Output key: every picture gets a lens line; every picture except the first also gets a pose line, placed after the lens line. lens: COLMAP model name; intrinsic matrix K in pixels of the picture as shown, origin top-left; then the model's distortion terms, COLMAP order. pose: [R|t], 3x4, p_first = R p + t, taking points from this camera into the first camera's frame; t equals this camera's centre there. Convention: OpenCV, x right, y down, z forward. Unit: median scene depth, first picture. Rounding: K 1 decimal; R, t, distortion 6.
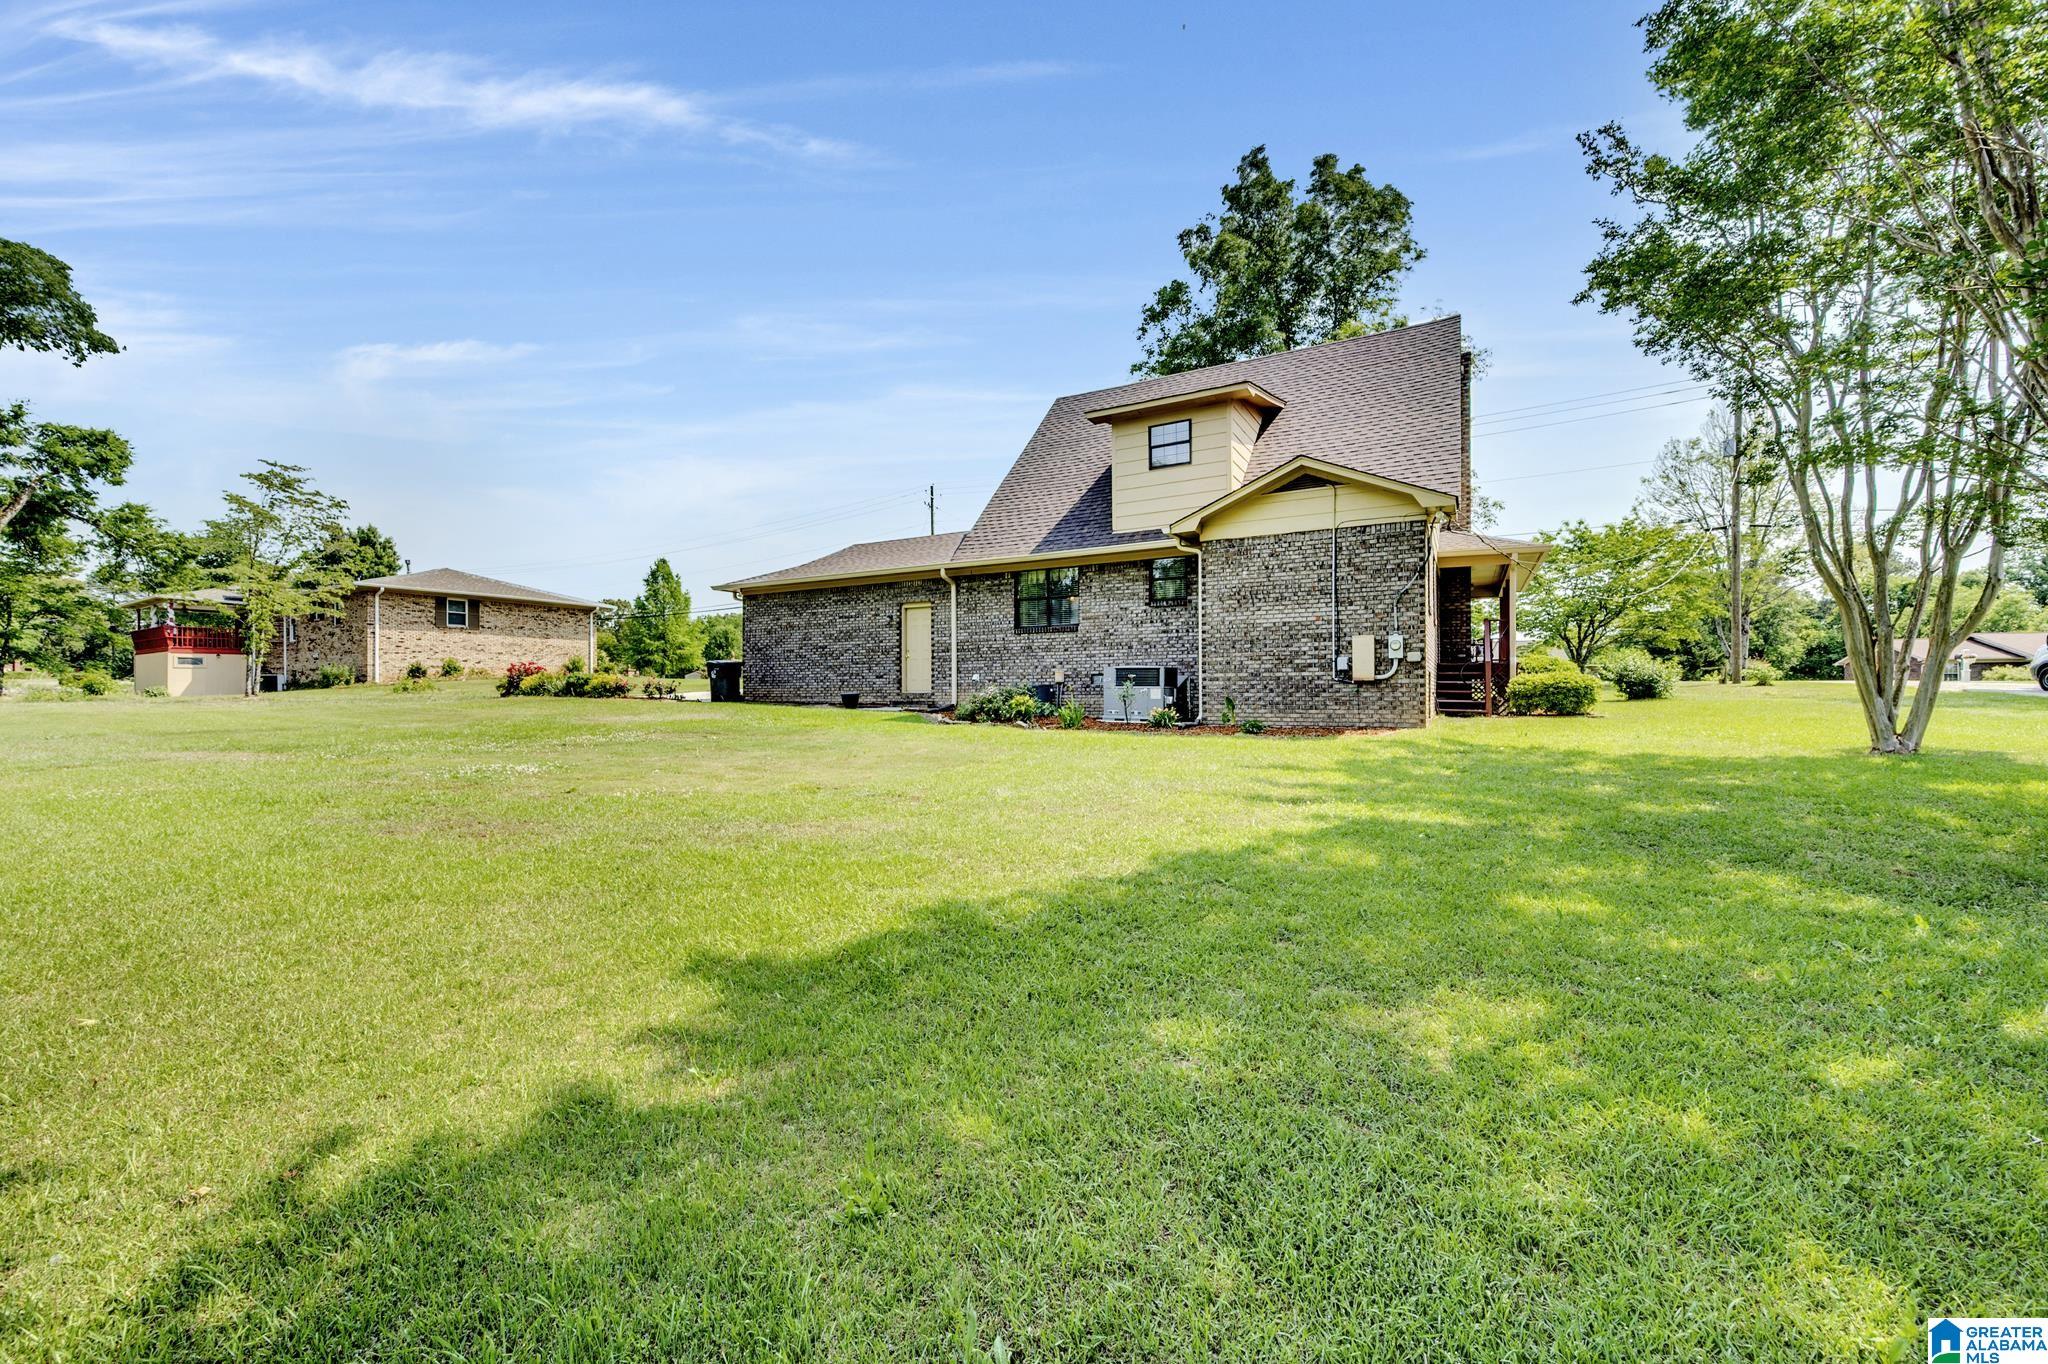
lens RADIAL K [[808.6, 0, 1025.8], [0, 808.6, 685.6], [0, 0, 1]] dist [-0.001727, 0.000203]
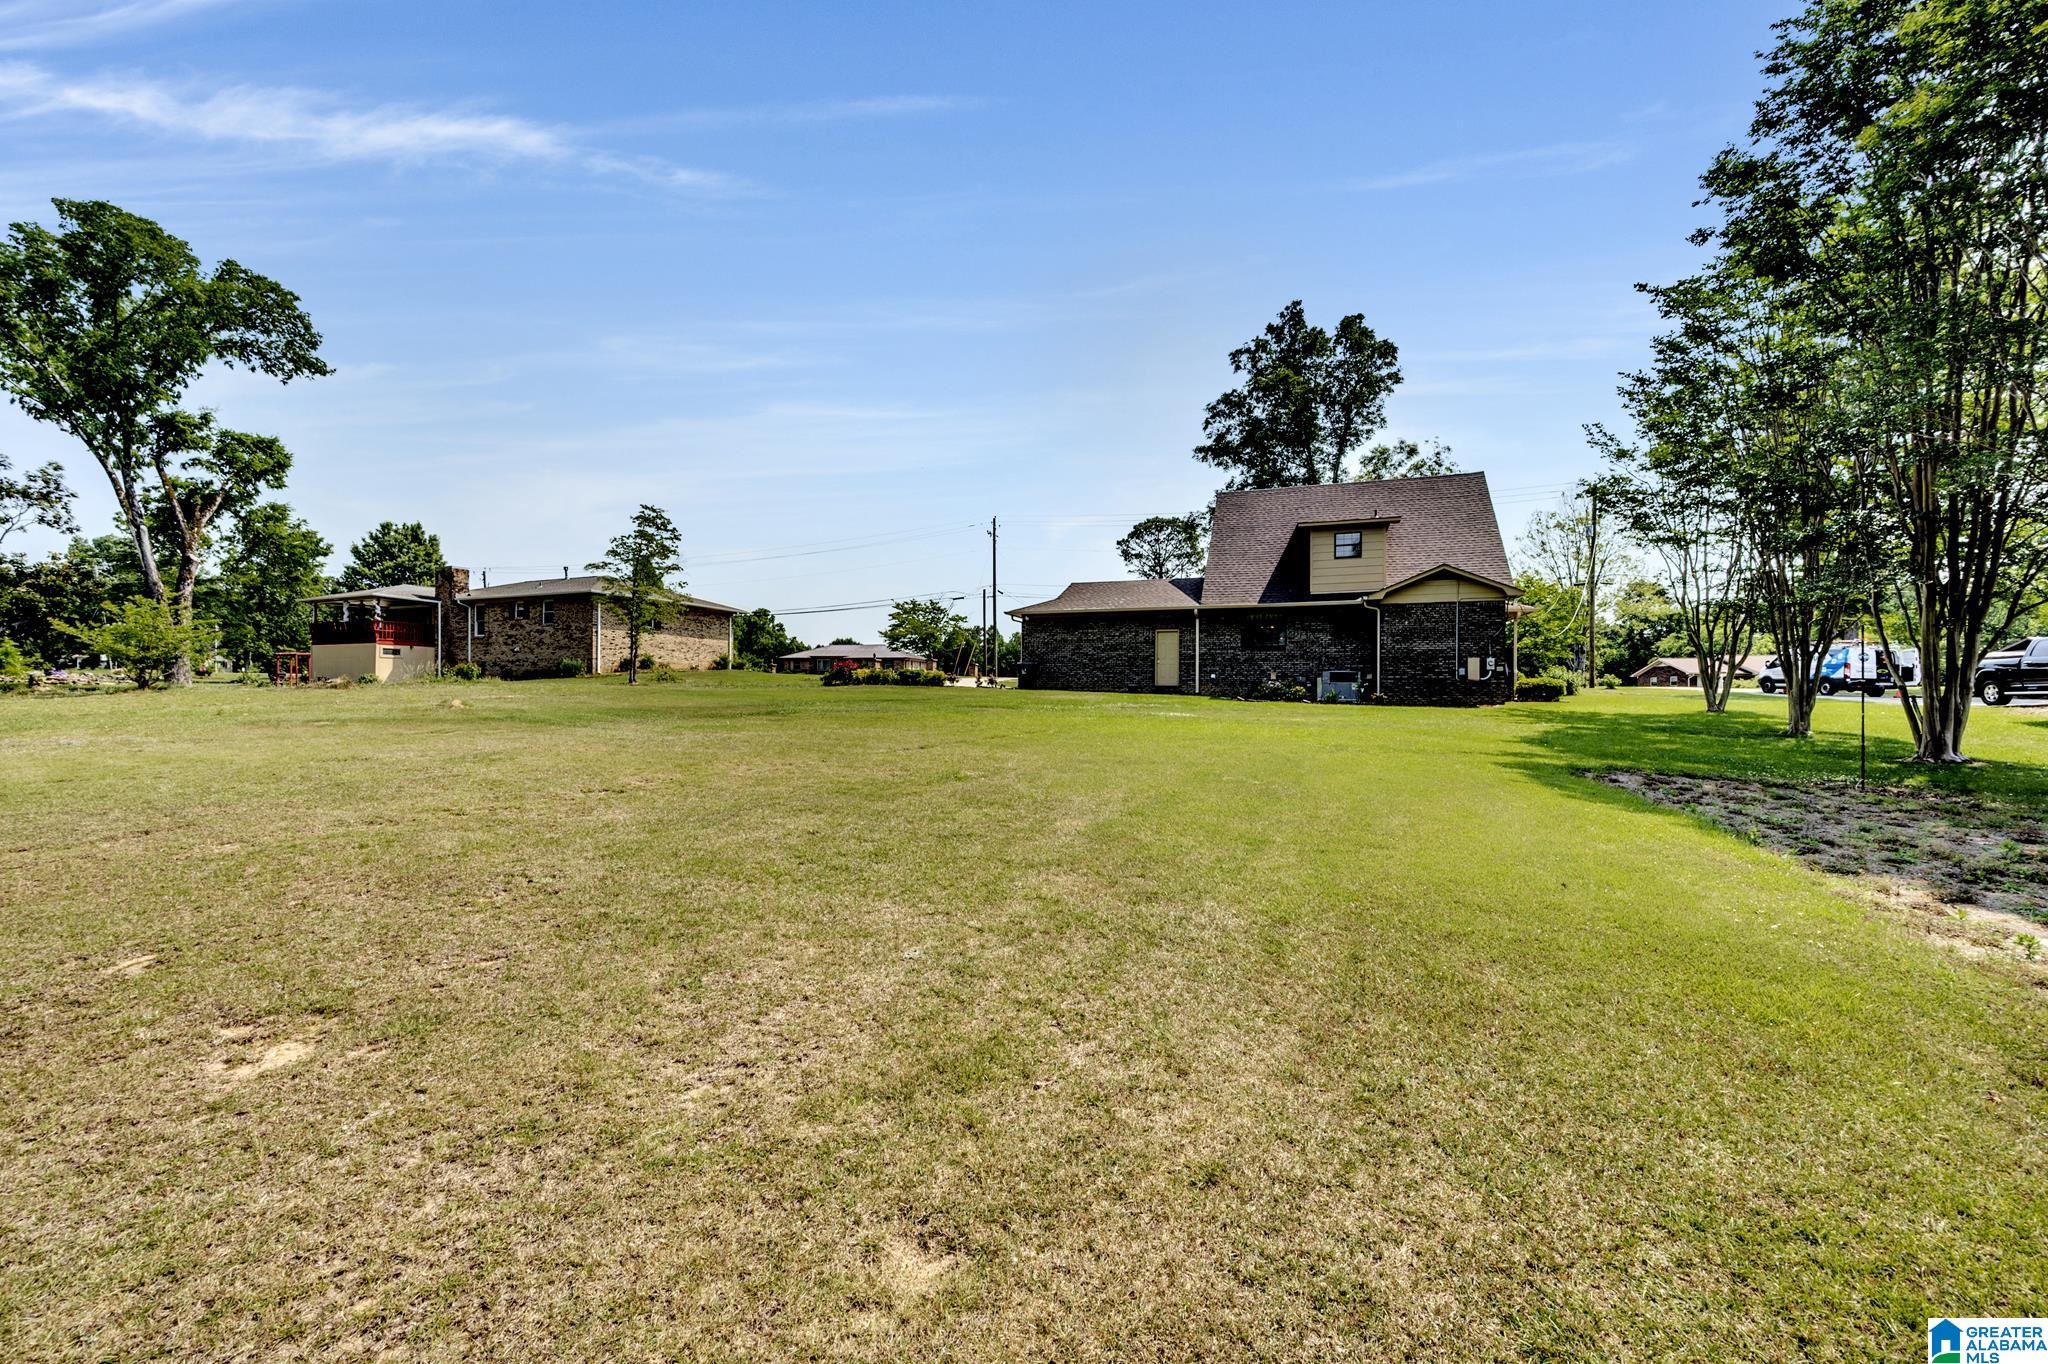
lens RADIAL K [[814.7, 0, 1024.0], [0, 814.7, 682.0], [0, 0, 1]] dist [0.002034, 0.000177]
pose [[0.986233, 0.013547, 0.164804, -0.450524], [-0.012671, 0.999899, -0.006367, 0.010488], [-0.164873, 0.004191, 0.986306, -0.352446]]
